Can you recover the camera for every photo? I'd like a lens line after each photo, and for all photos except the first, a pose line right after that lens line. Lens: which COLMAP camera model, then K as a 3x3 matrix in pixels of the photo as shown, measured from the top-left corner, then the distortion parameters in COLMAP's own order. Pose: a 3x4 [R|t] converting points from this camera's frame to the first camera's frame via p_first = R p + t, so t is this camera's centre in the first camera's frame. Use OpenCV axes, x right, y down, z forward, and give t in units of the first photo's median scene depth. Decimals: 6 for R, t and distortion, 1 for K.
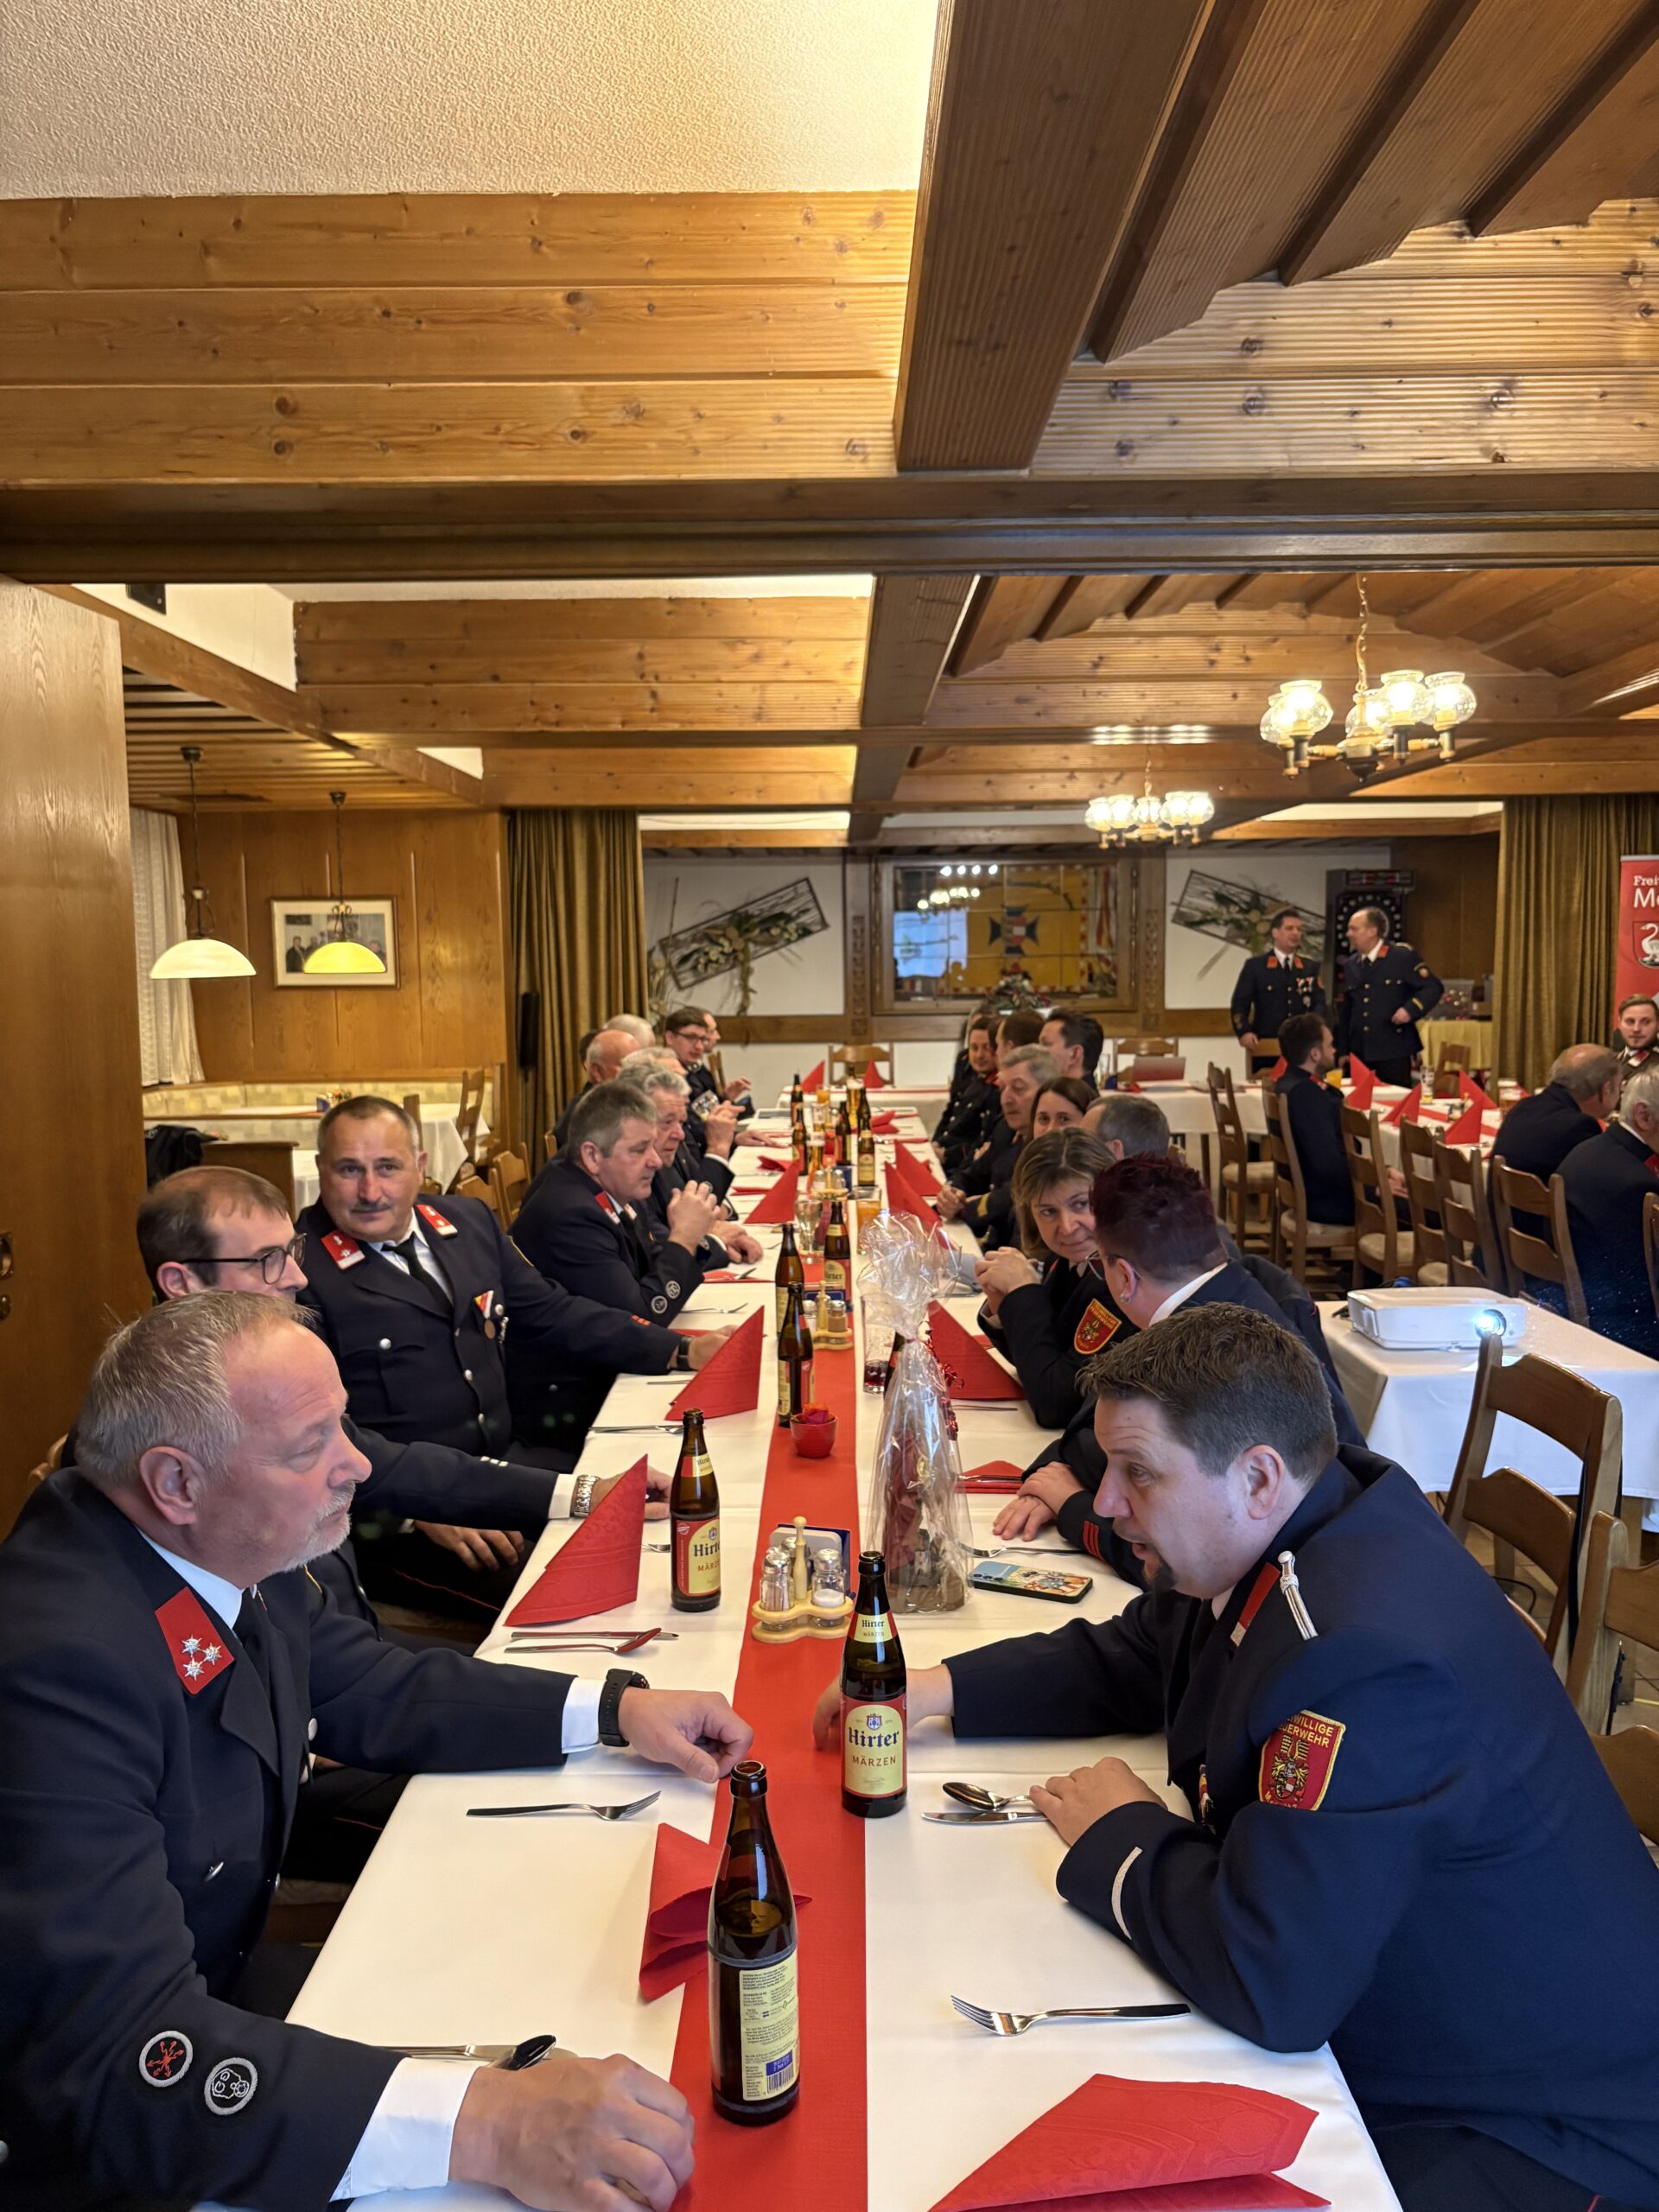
lens RADIAL K [[1676.7, 0, 839.2], [0, 1676.7, 1171.1], [0, 0, 1]] dist [0.033175, -0.035679]
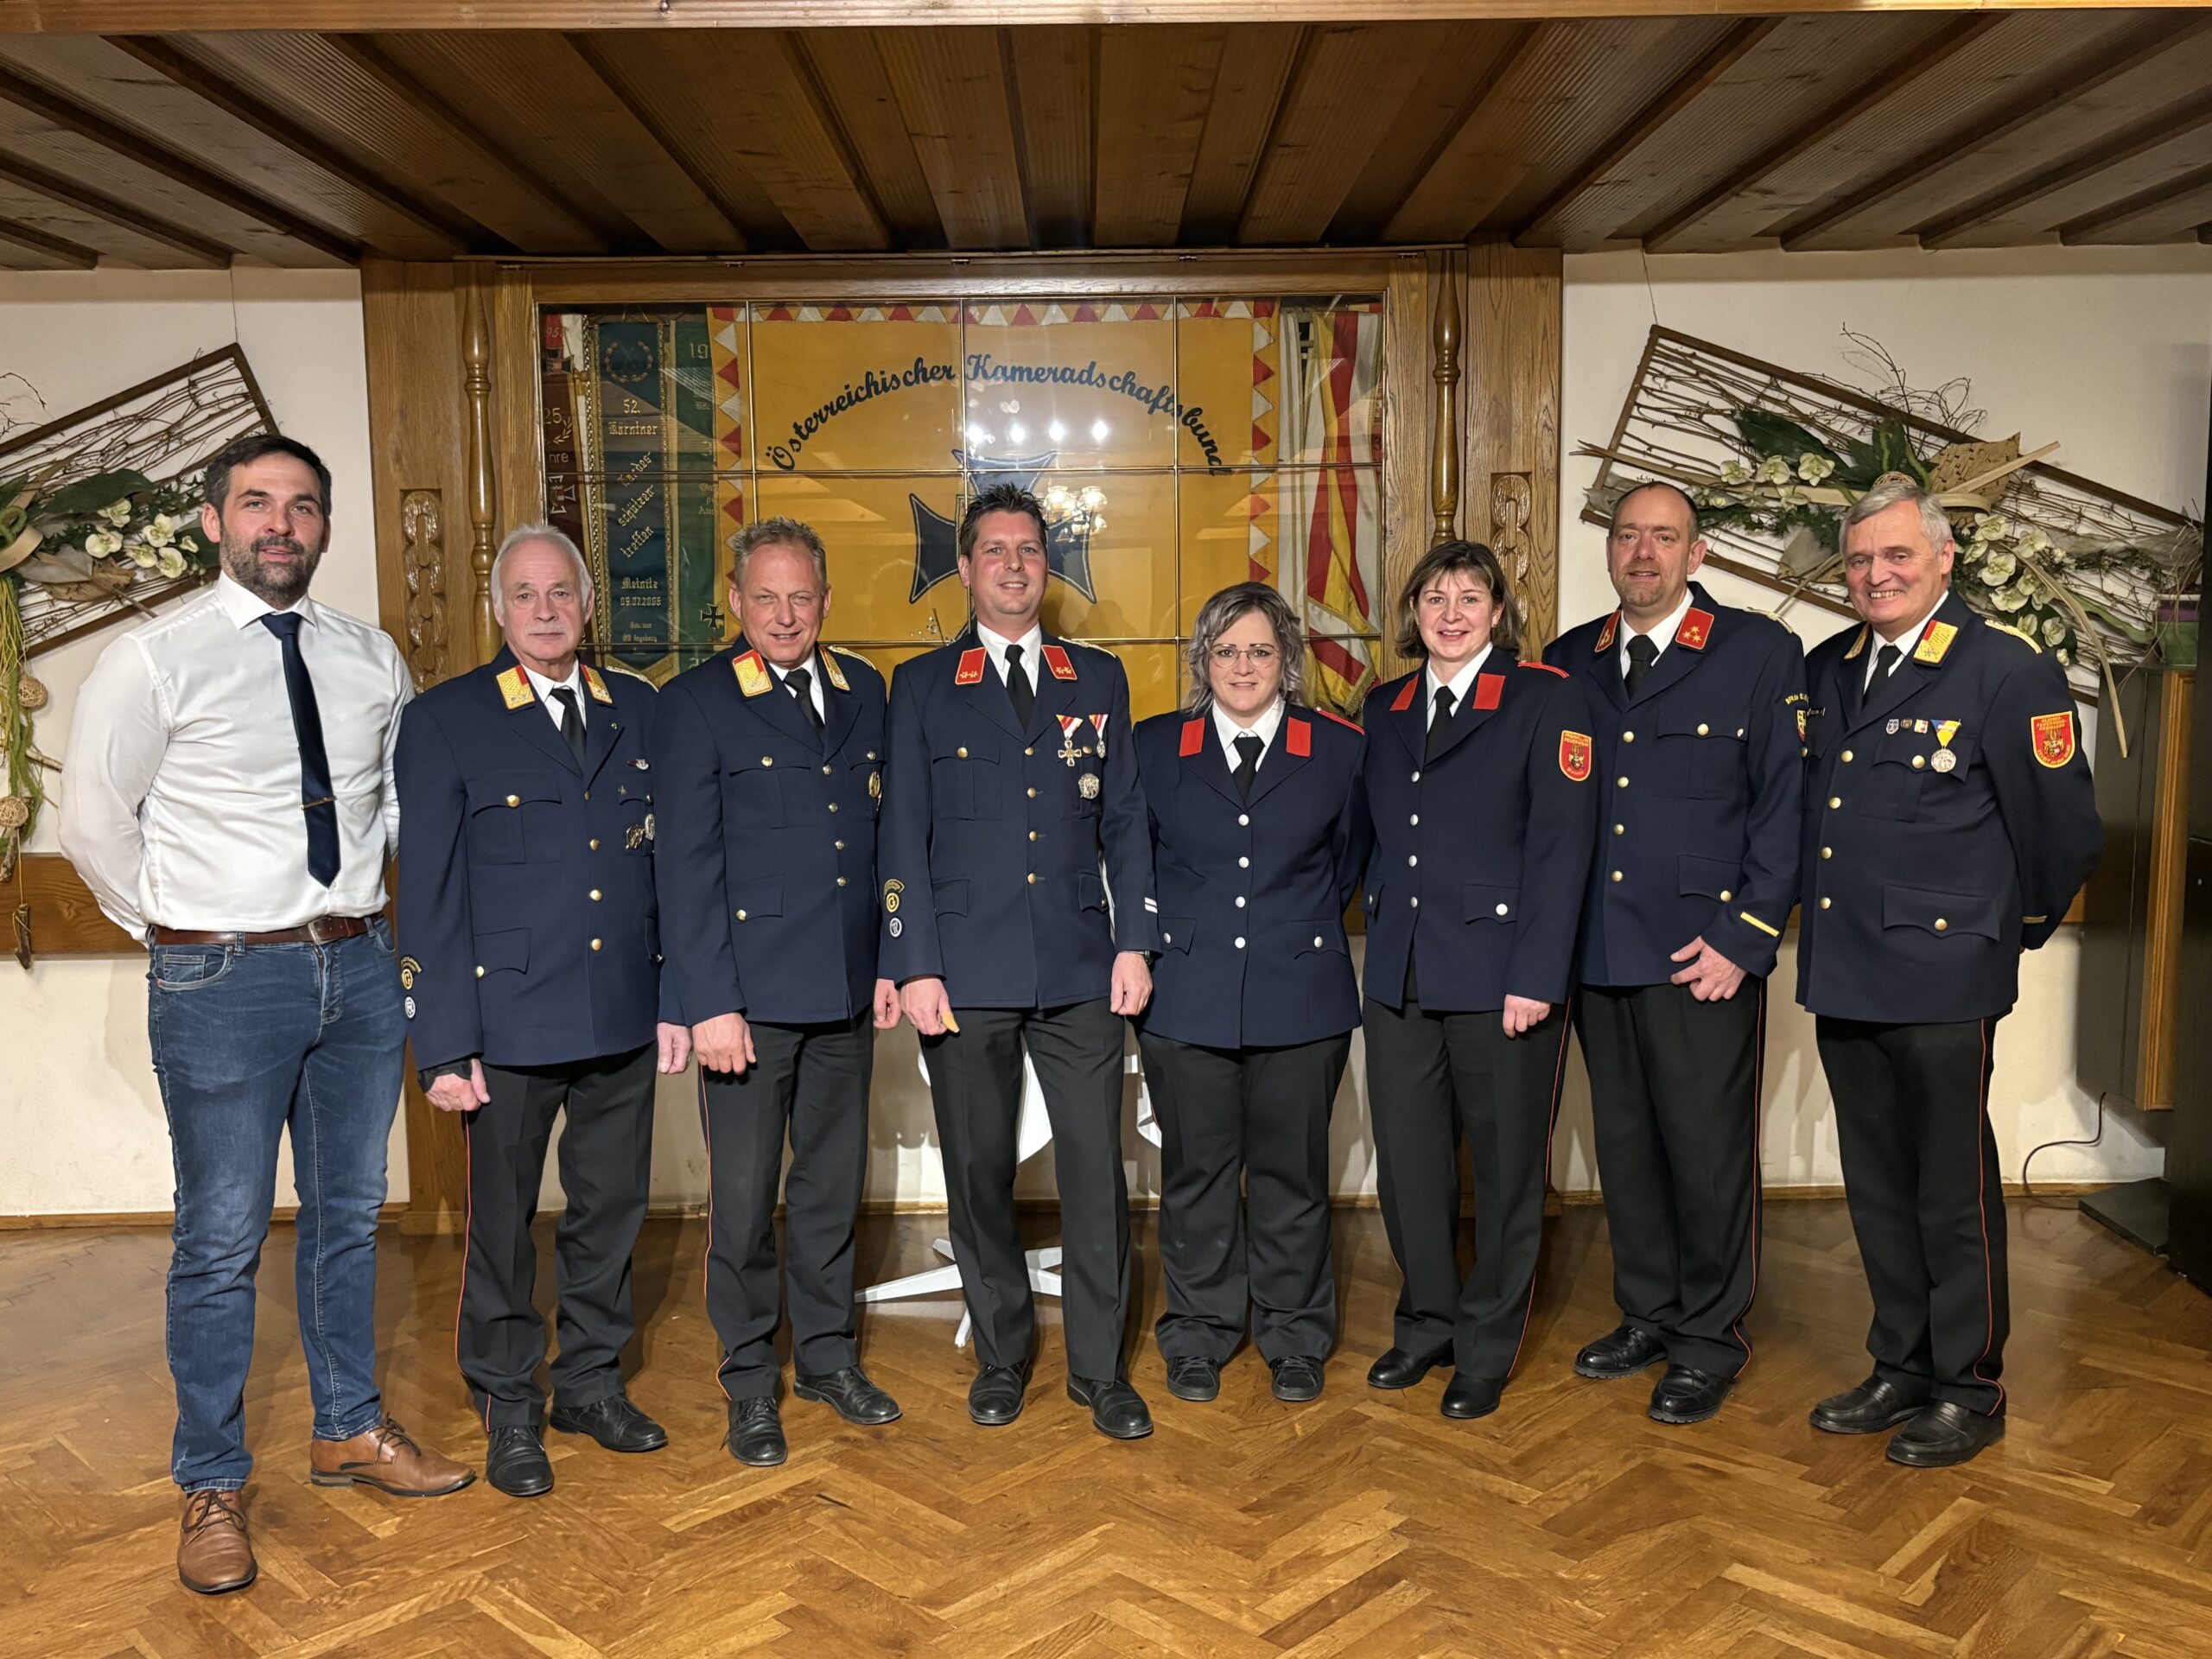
lens RADIAL K [[1940.5, 0, 1098.8], [0, 1940.5, 835.7], [0, 0, 1]] dist [0.029405, -0.029079]
pose [[0.999903, -0.000683, 0.013901, 0.115998], [0.001004, 0.999733, -0.023106, -0.090108], [-0.013882, 0.023117, 0.999636, 0.692243]]
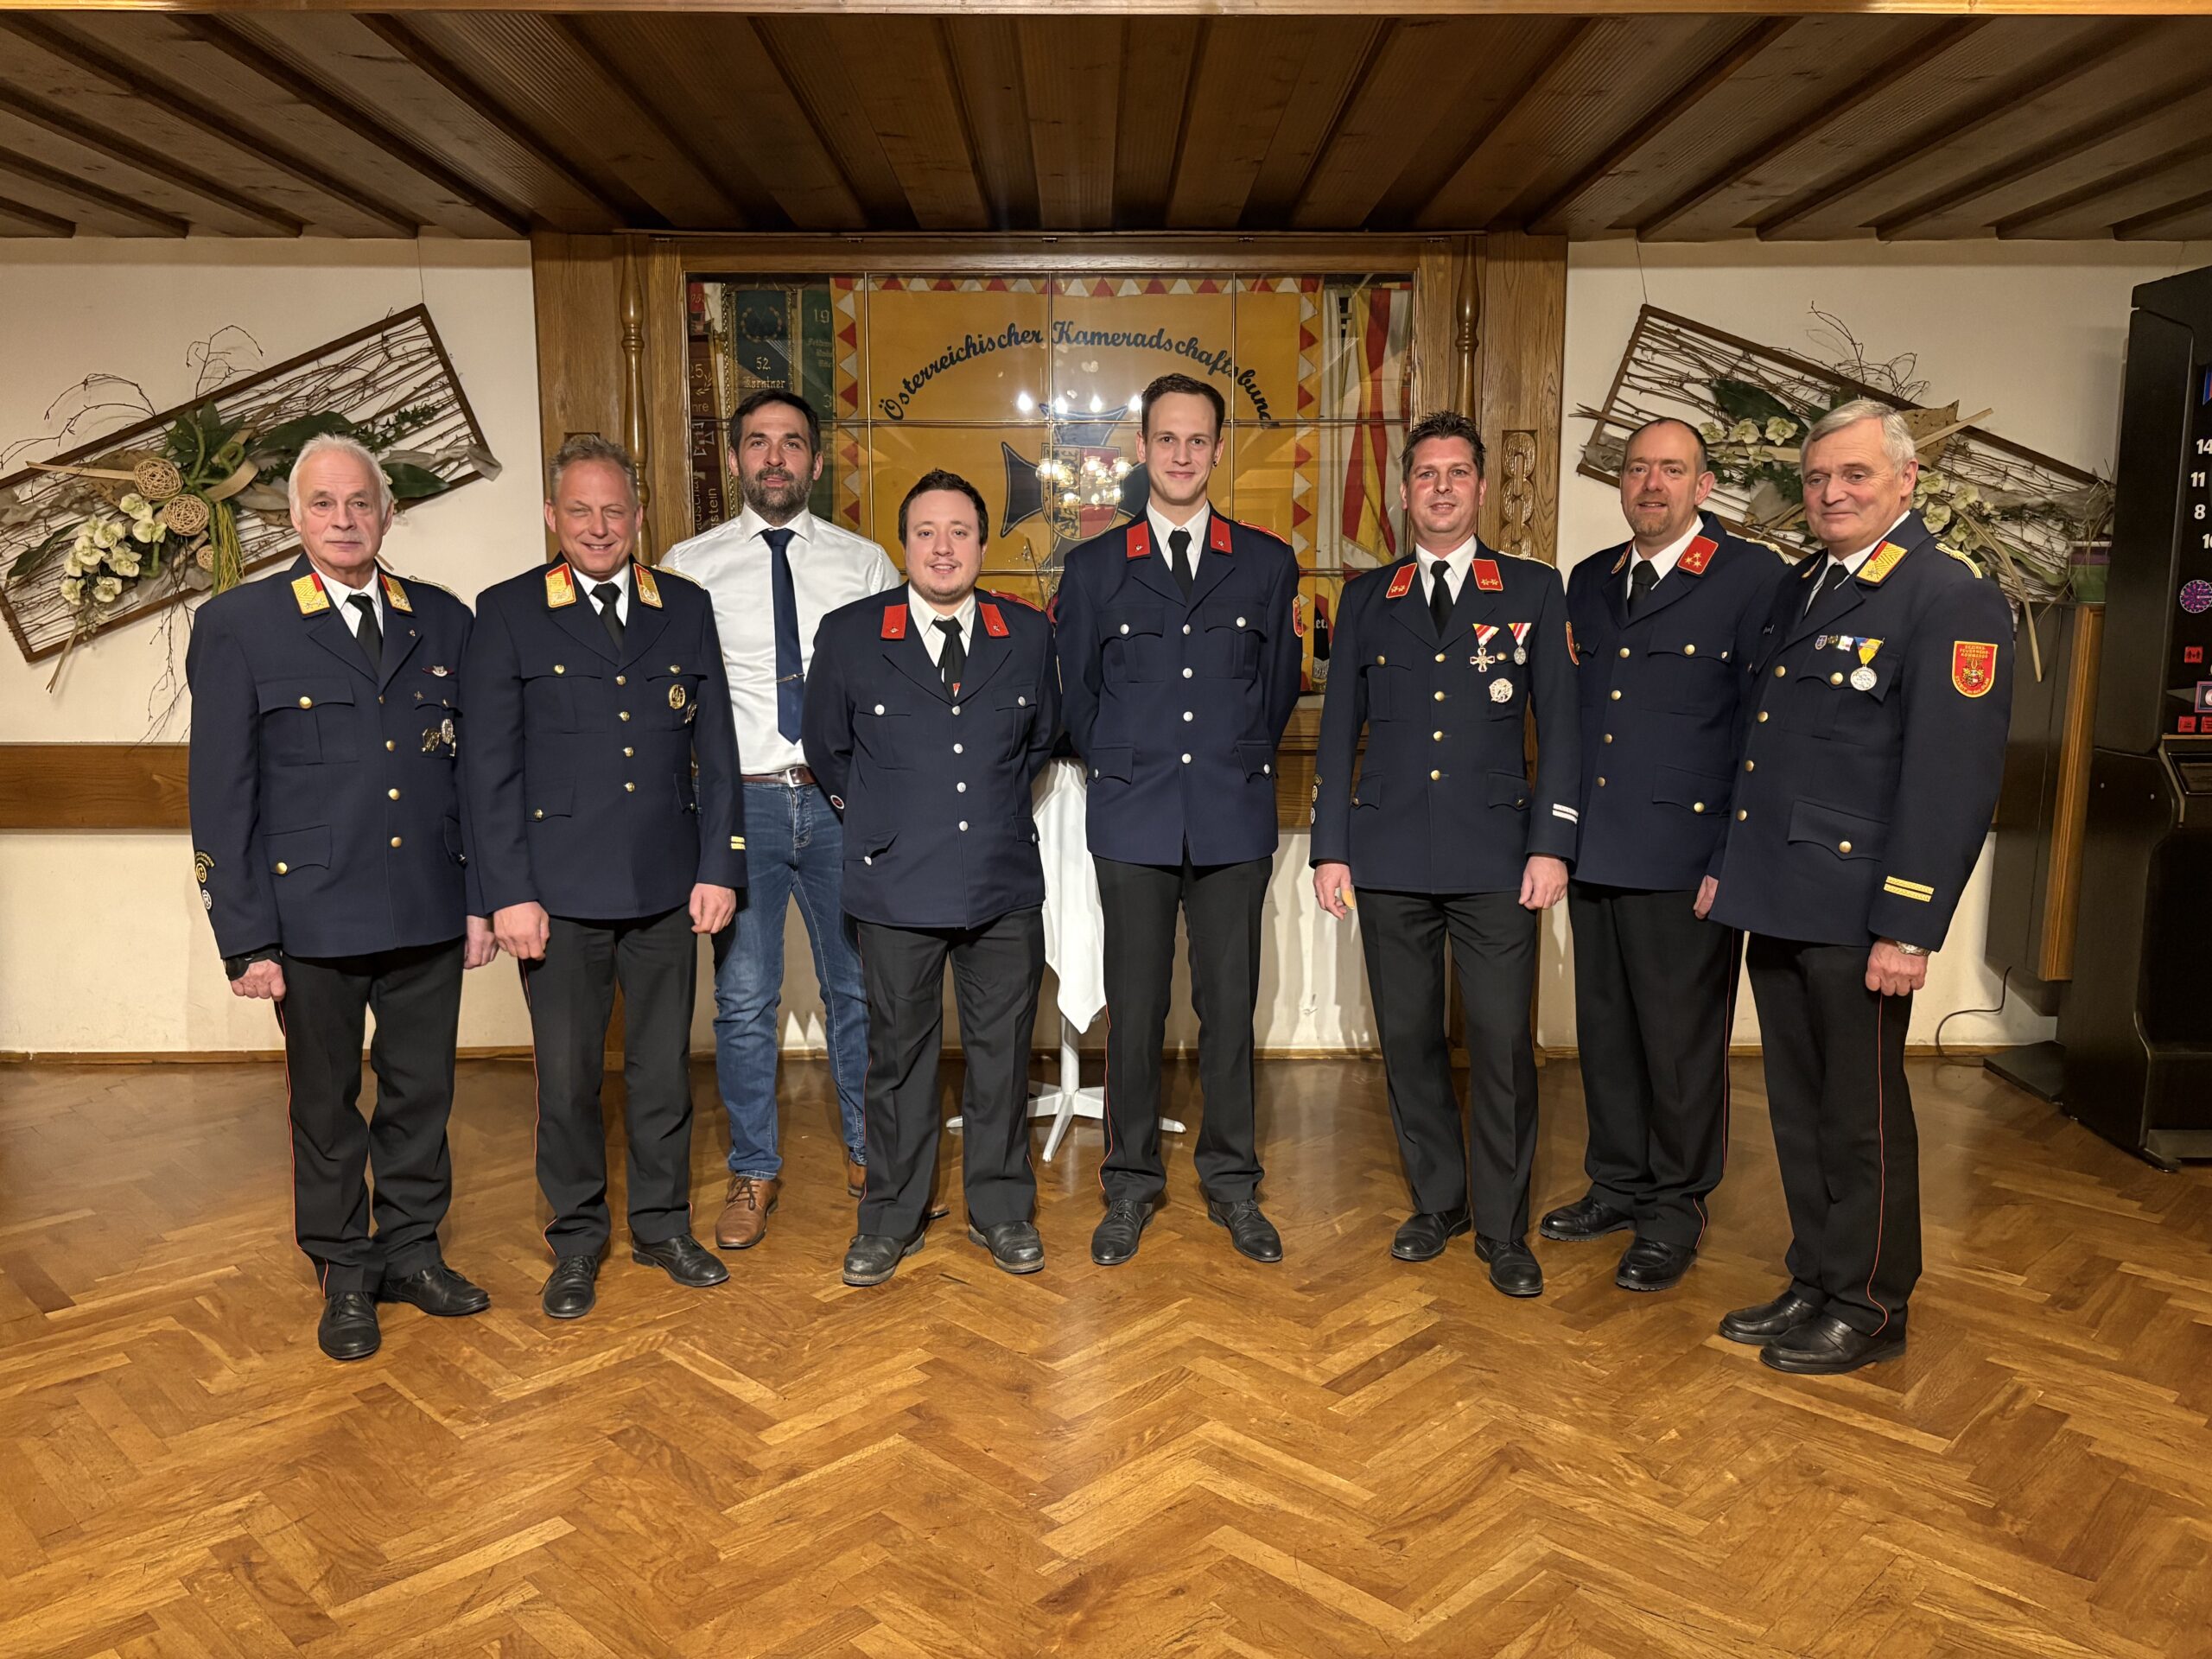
lens RADIAL K [[1676.7, 0, 1099.5], [0, 1676.7, 838.8], [0, 0, 1]] dist [0.033175, -0.035679]
pose [[0.999802, 0.011402, 0.016316, 0.103888], [-0.011636, 0.999830, 0.014315, -0.082831], [-0.016150, -0.014502, 0.999764, 0.687879]]
